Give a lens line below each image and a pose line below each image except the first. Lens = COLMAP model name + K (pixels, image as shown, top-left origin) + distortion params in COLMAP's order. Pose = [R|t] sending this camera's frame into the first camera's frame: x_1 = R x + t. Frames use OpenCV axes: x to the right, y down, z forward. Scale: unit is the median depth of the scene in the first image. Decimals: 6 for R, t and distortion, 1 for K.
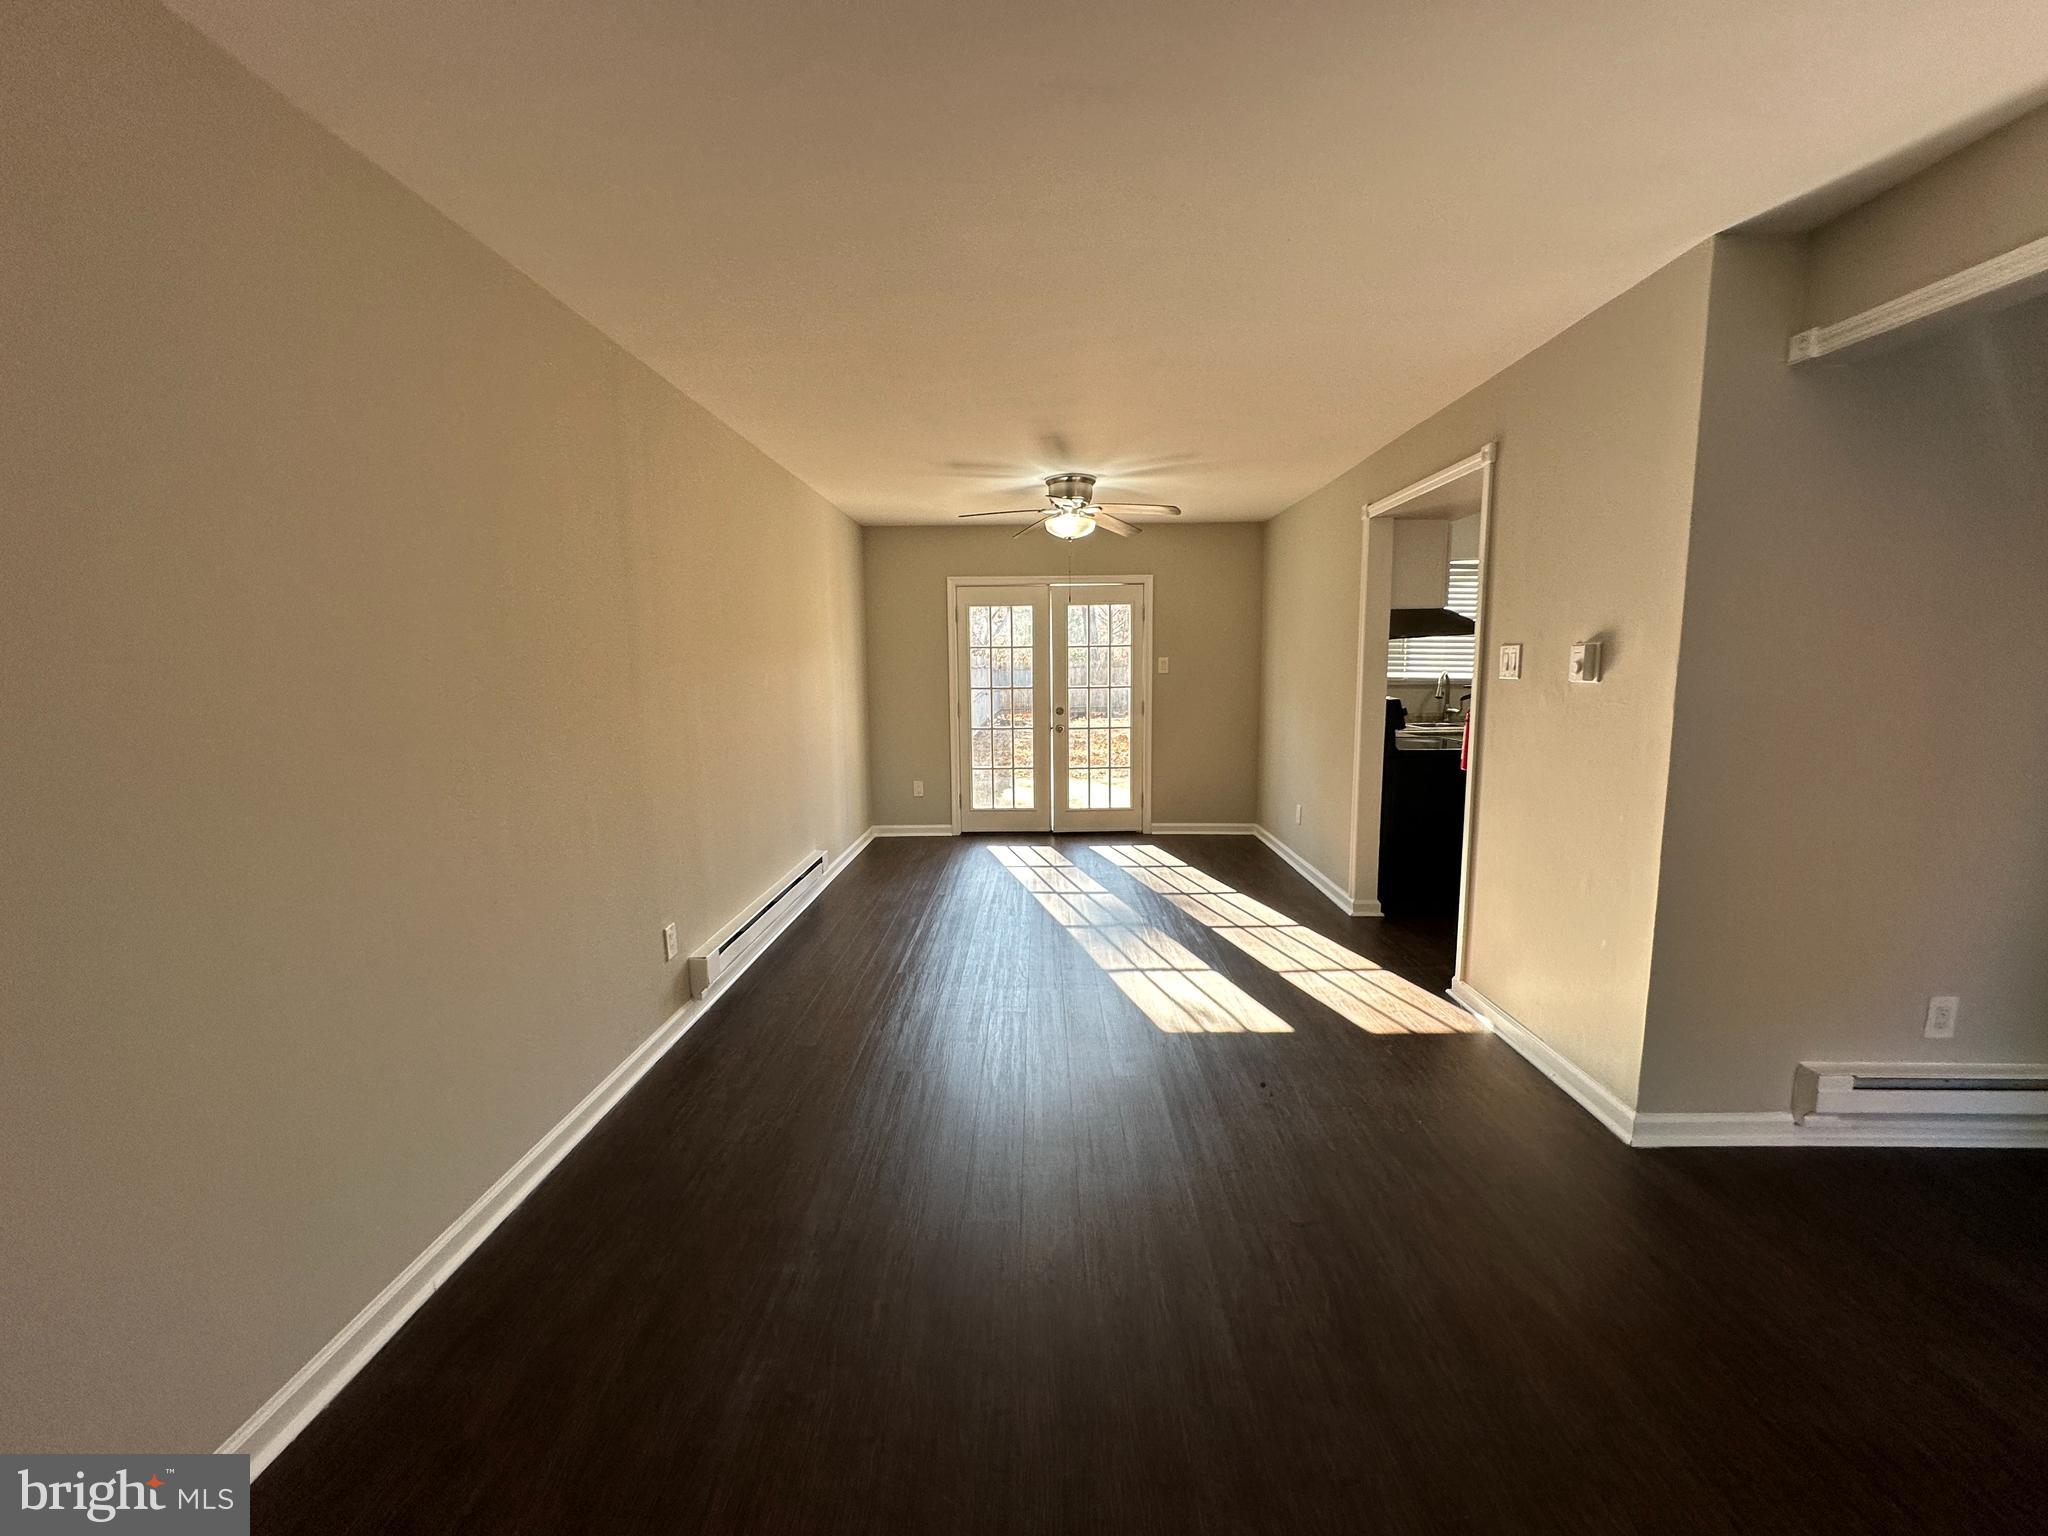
lens RADIAL K [[818.4, 0, 1028.0], [0, 818.4, 766.4], [0, 0, 1]] dist [-0.000206, 0.000125]
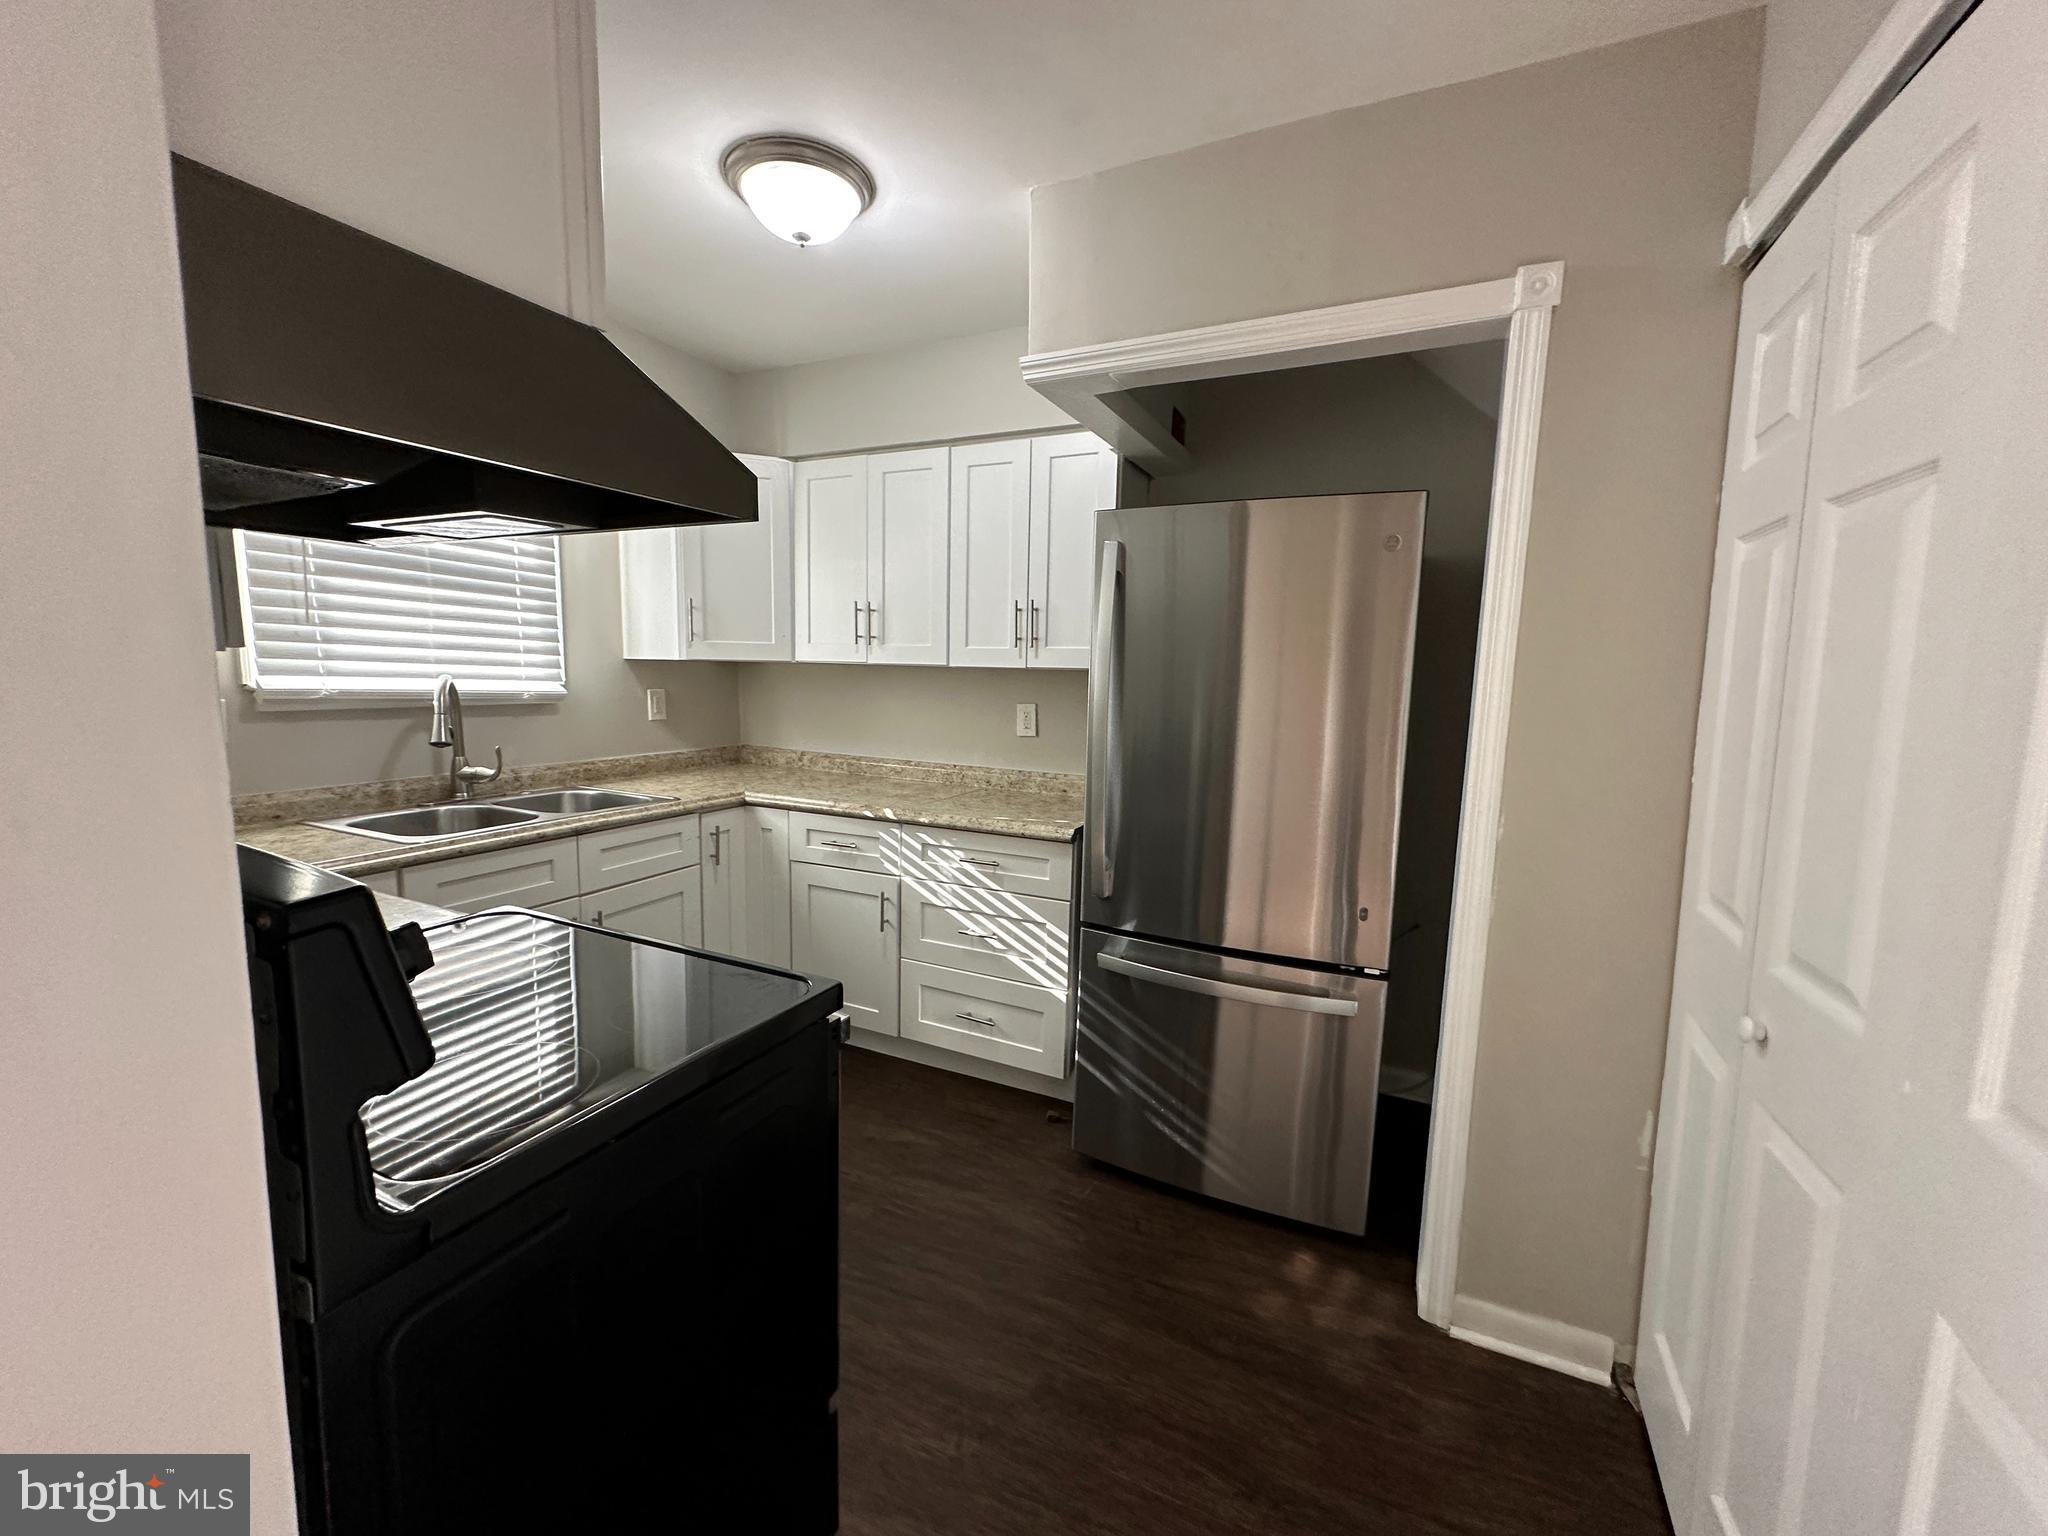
lens RADIAL K [[818.4, 0, 1028.0], [0, 818.4, 766.4], [0, 0, 1]] dist [-0.000206, 0.000125]
pose [[0.401073, -0.087151, 0.911891, 0.368965], [0.083174, 0.994817, 0.058494, -0.100599], [-0.912262, 0.052385, 0.406243, 0.828320]]
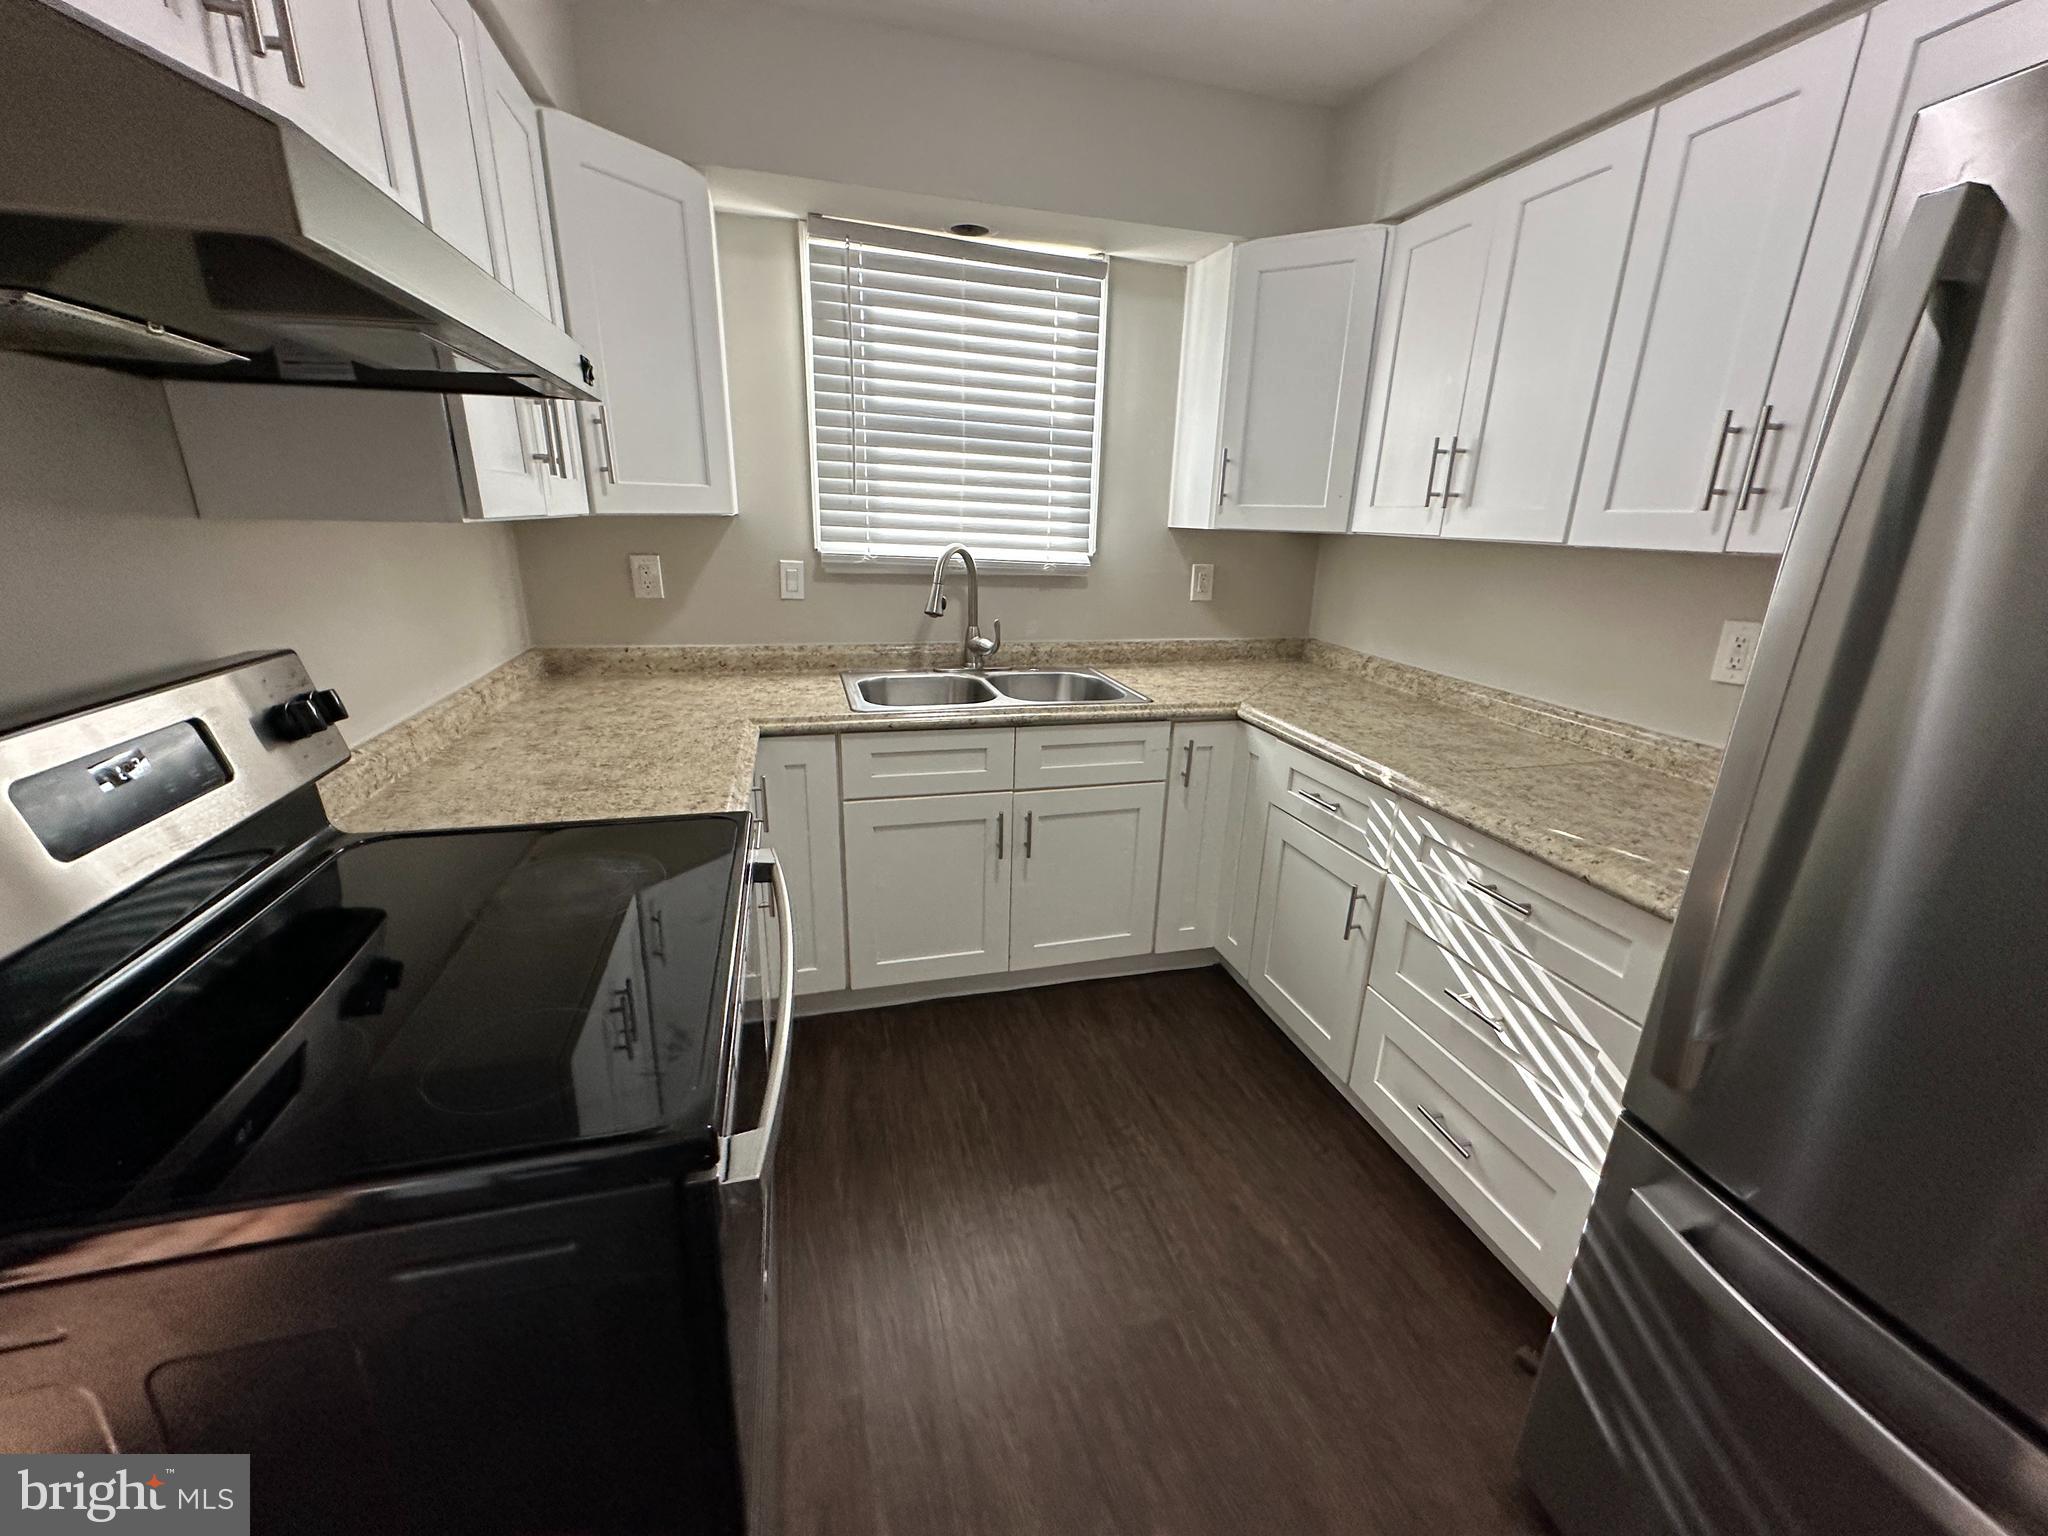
lens RADIAL K [[818.4, 0, 1028.0], [0, 818.4, 766.4], [0, 0, 1]] dist [-0.000206, 0.000125]
pose [[0.956749, -0.047139, 0.287070, 0.585927], [-0.005216, 0.983846, 0.178939, -0.112705], [-0.290868, -0.172697, 0.941048, 0.848013]]
